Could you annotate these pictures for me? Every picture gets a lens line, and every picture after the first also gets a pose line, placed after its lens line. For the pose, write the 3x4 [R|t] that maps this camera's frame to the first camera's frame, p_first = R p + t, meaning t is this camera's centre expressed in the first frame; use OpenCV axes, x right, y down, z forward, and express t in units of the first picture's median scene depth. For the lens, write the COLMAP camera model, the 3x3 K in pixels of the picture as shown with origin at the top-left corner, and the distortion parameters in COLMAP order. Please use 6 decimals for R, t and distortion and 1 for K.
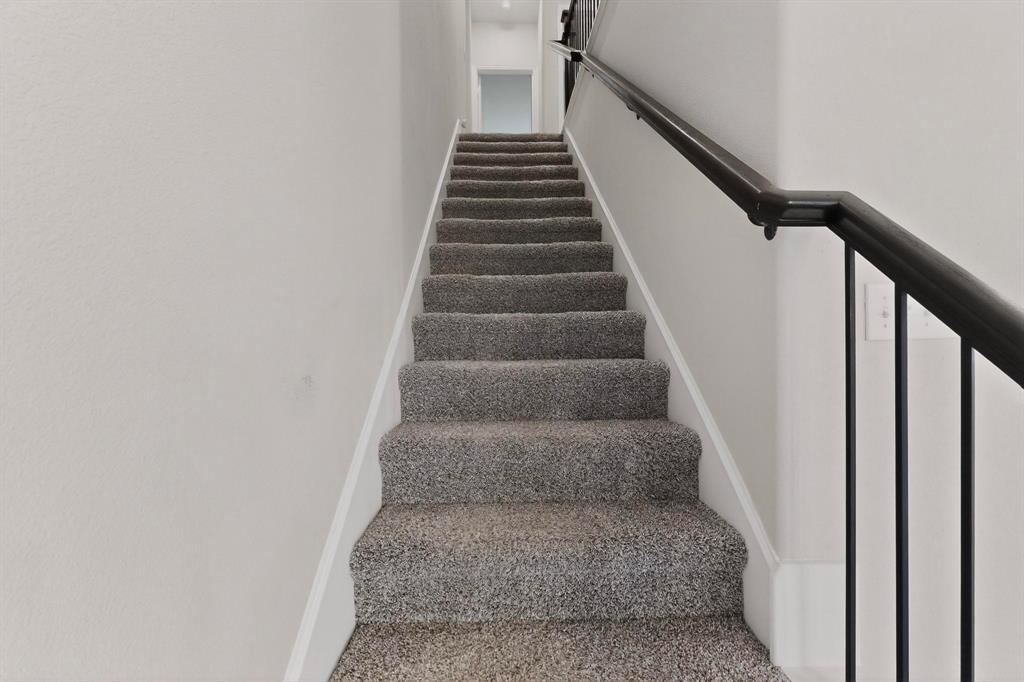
lens RADIAL K [[446.4, 0, 512.9], [0, 446.4, 341.1], [0, 0, 1]] dist [0.001378, -0.000057]
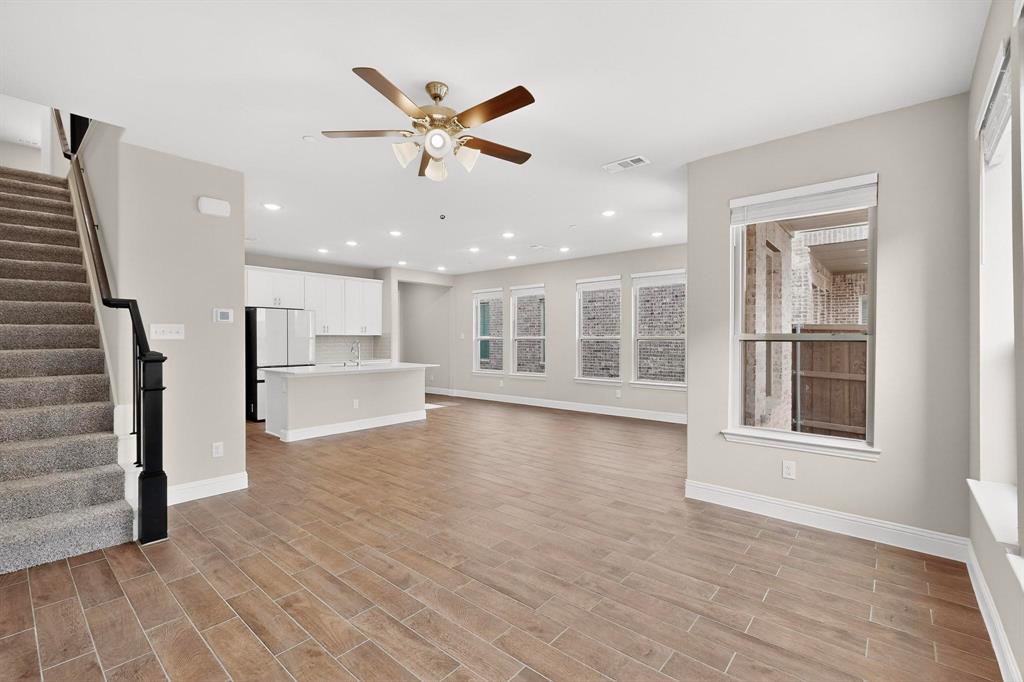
lens RADIAL K [[446.4, 0, 512.9], [0, 446.4, 341.1], [0, 0, 1]] dist [0.001378, -0.000057]
pose [[0.672320, 0.005600, 0.740239, 0.049063], [-0.005112, 0.999983, -0.002923, 0.000888], [-0.740243, -0.001819, 0.672337, -1.746545]]
